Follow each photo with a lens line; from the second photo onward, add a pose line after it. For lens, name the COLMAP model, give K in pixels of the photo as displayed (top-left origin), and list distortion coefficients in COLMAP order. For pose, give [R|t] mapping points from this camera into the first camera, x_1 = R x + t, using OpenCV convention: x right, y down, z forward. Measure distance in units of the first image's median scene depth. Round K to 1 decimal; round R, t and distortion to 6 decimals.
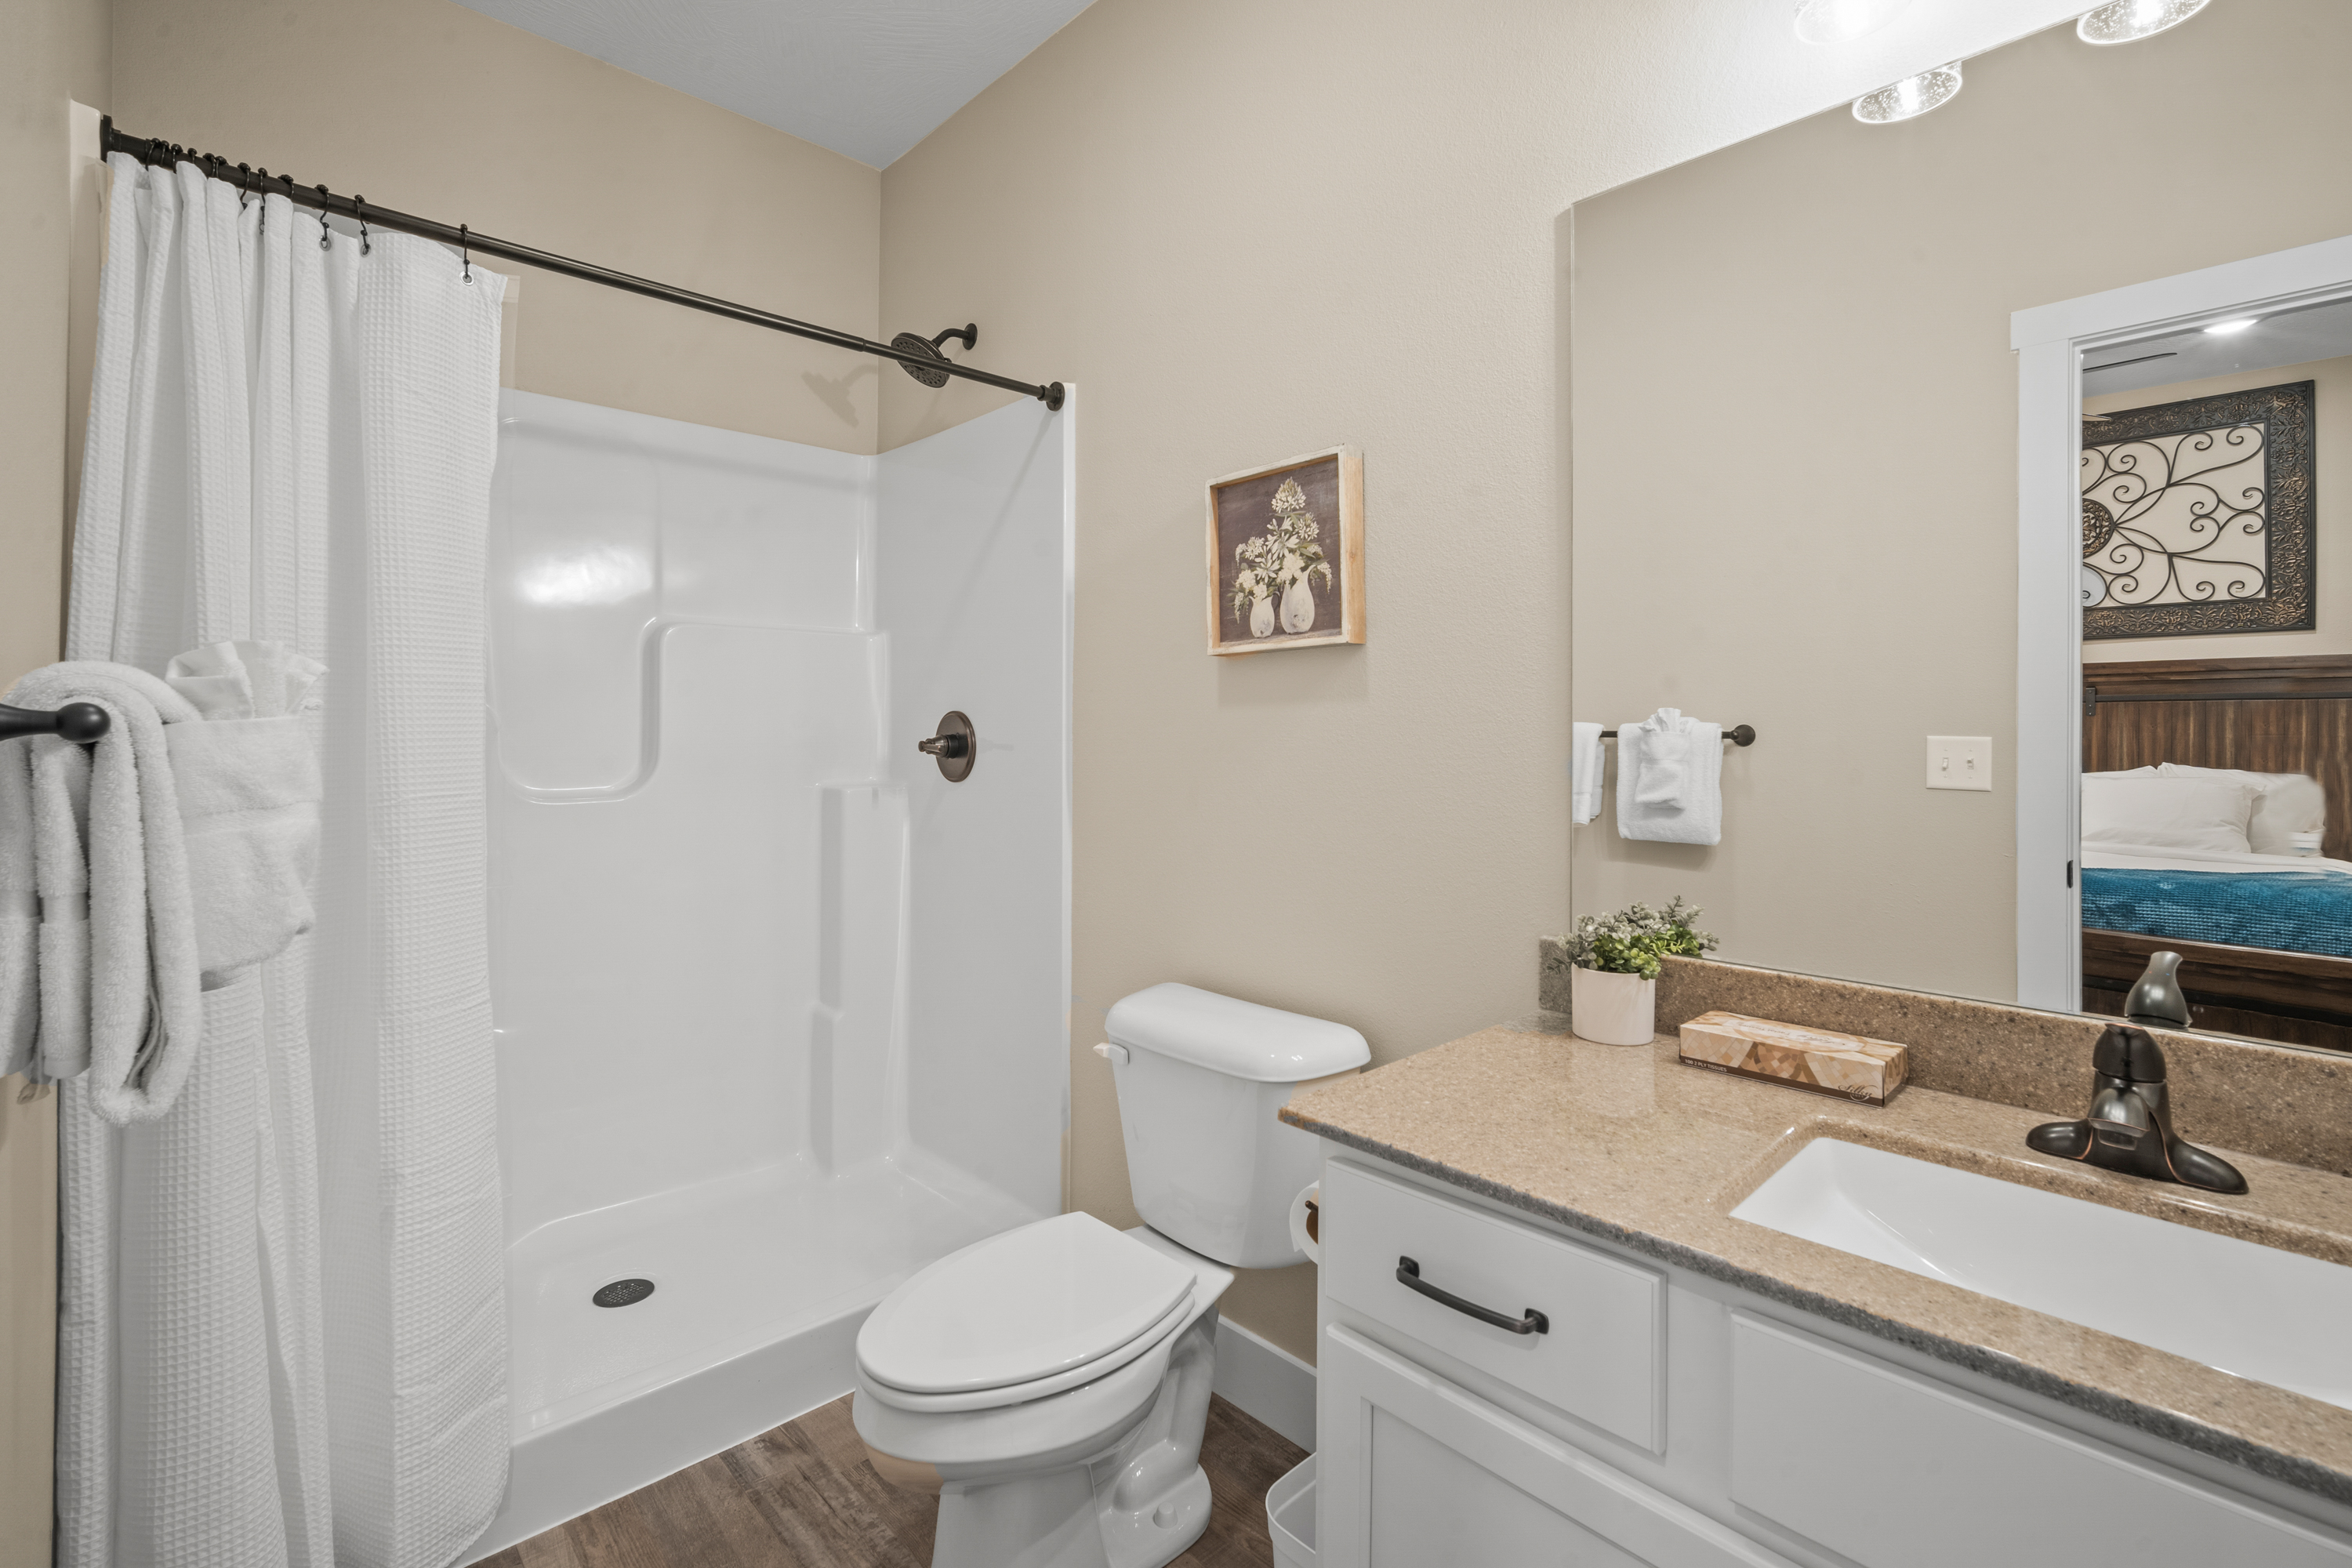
lens RADIAL K [[1050.6, 0, 1182.0], [0, 1050.6, 771.6], [0, 0, 1]] dist [-0.004218, 0.000394]
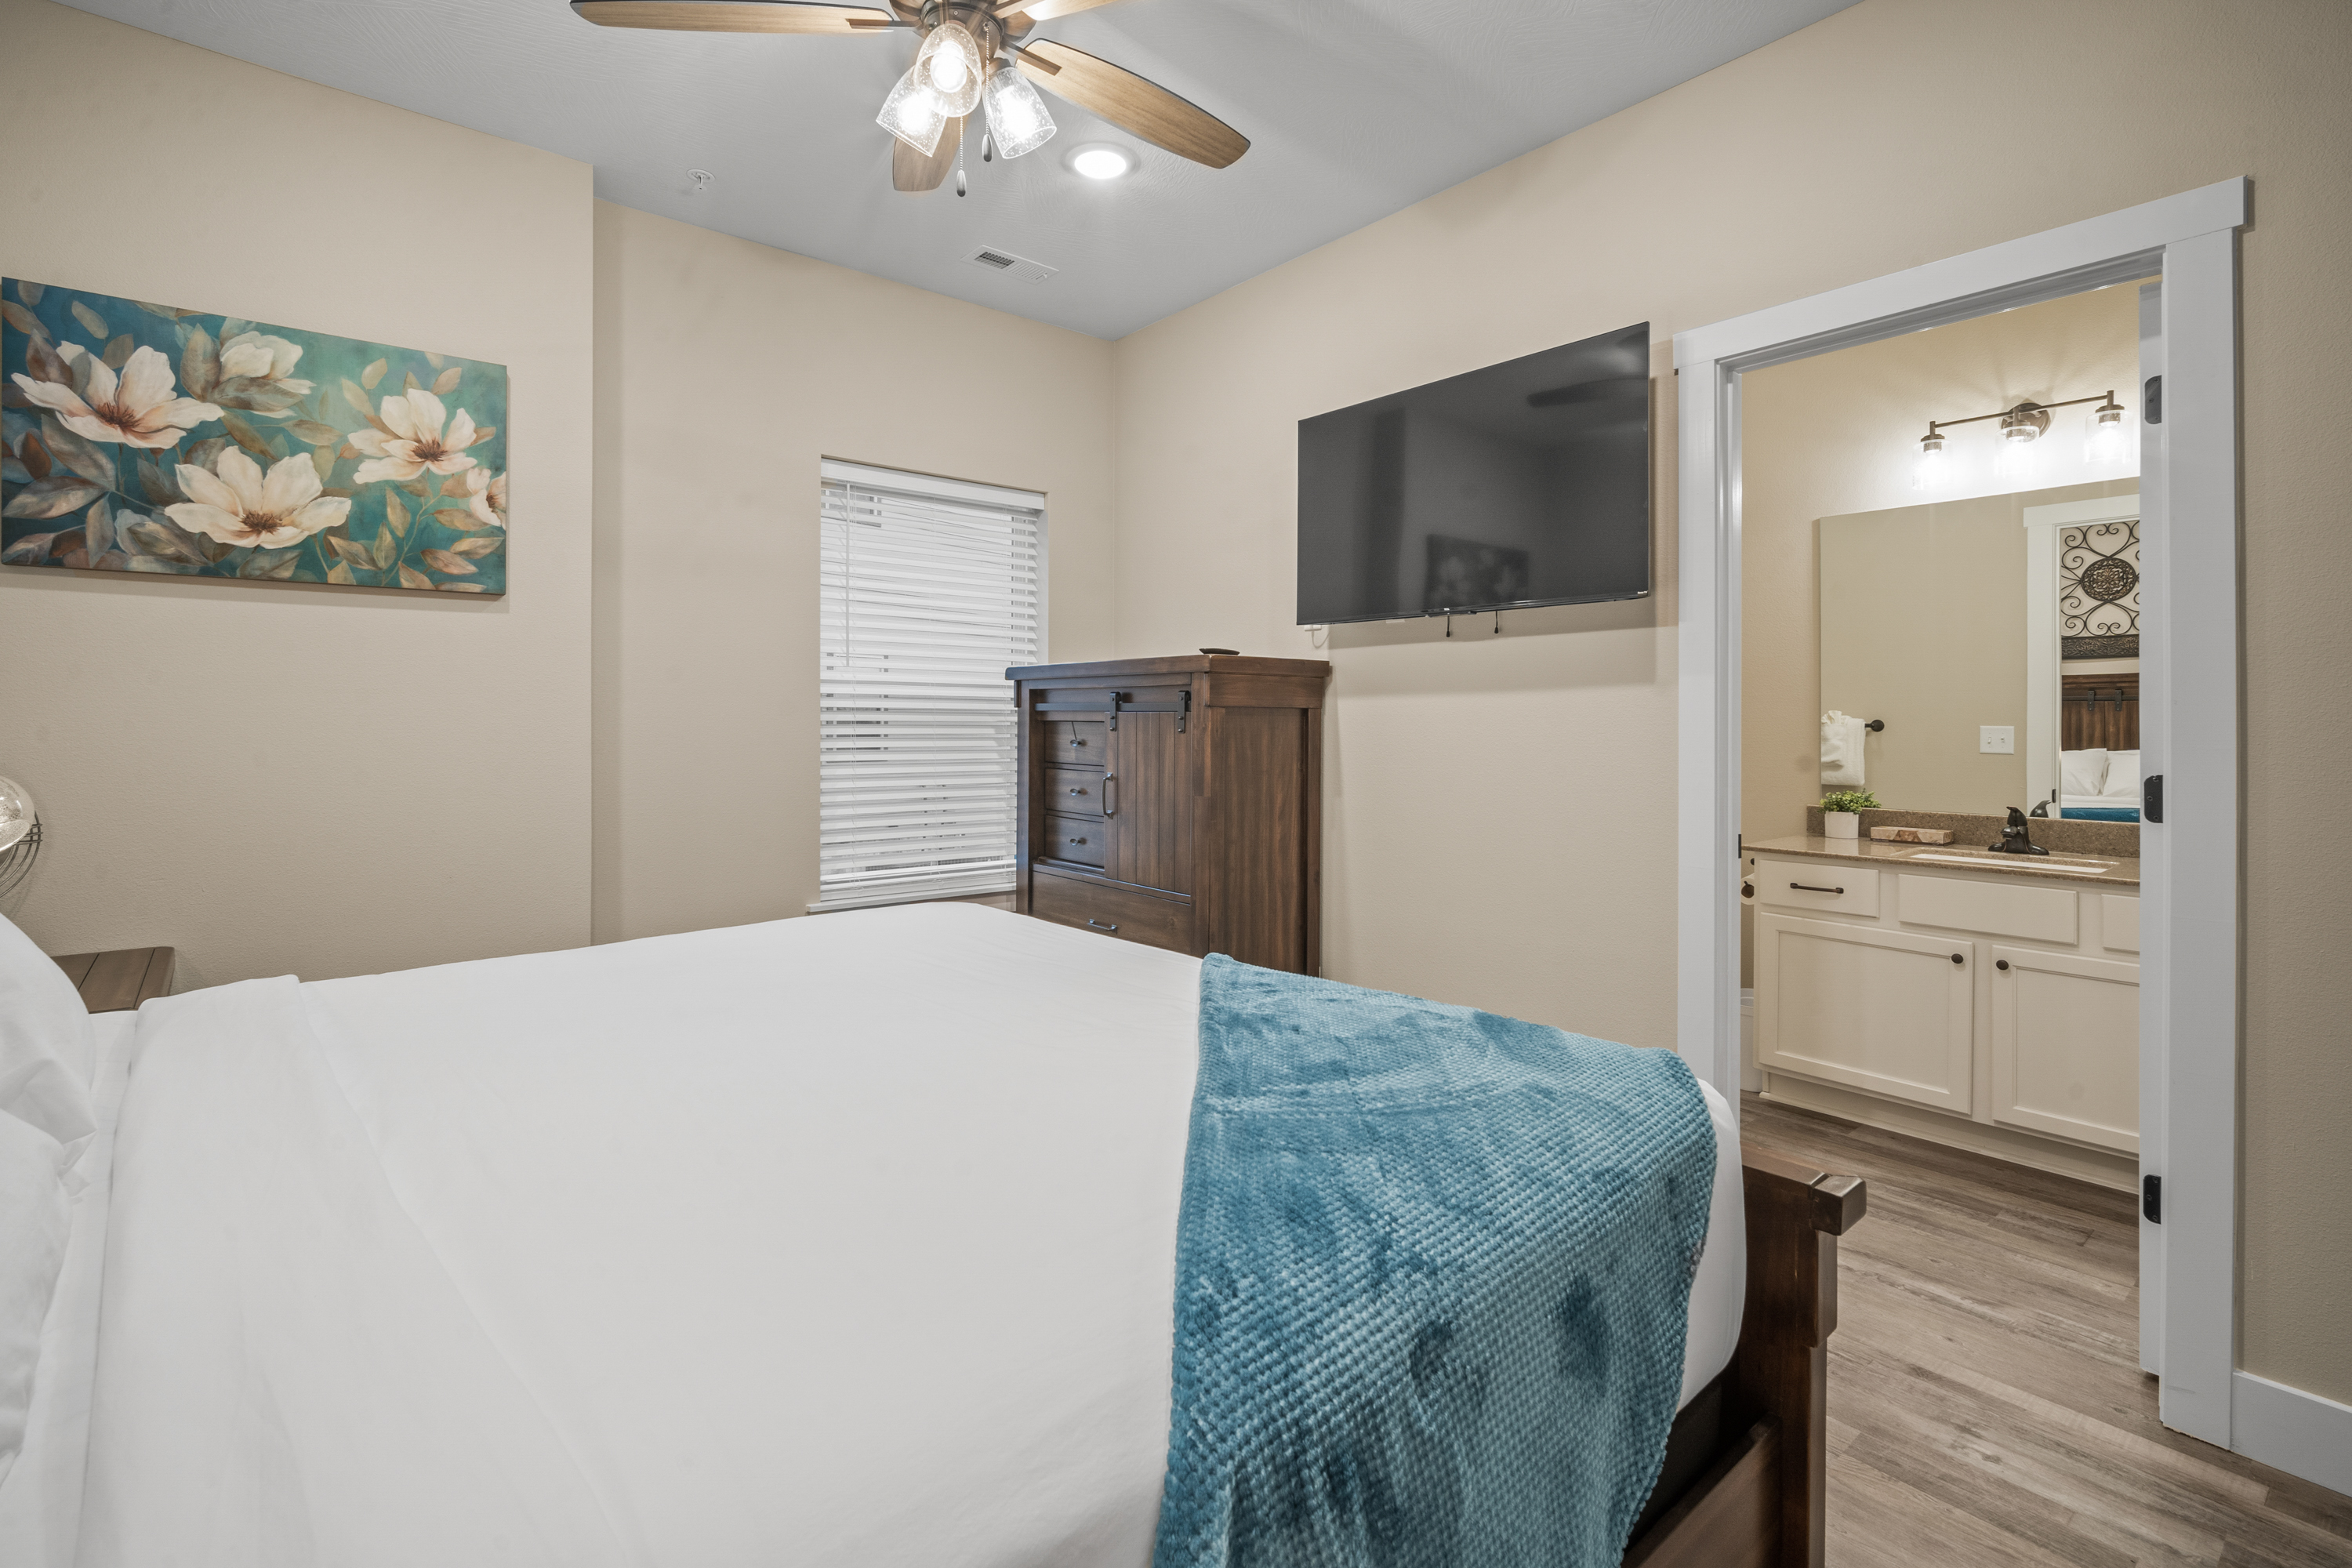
lens RADIAL K [[1050.6, 0, 1183.8], [0, 1050.6, 765.1], [0, 0, 1]] dist [-0.004218, 0.000394]
pose [[0.997945, 0.000024, -0.064070, -1.011703], [-0.000027, 1.000000, -0.000043, 0.062011], [0.064070, 0.000044, 0.997945, -1.646643]]
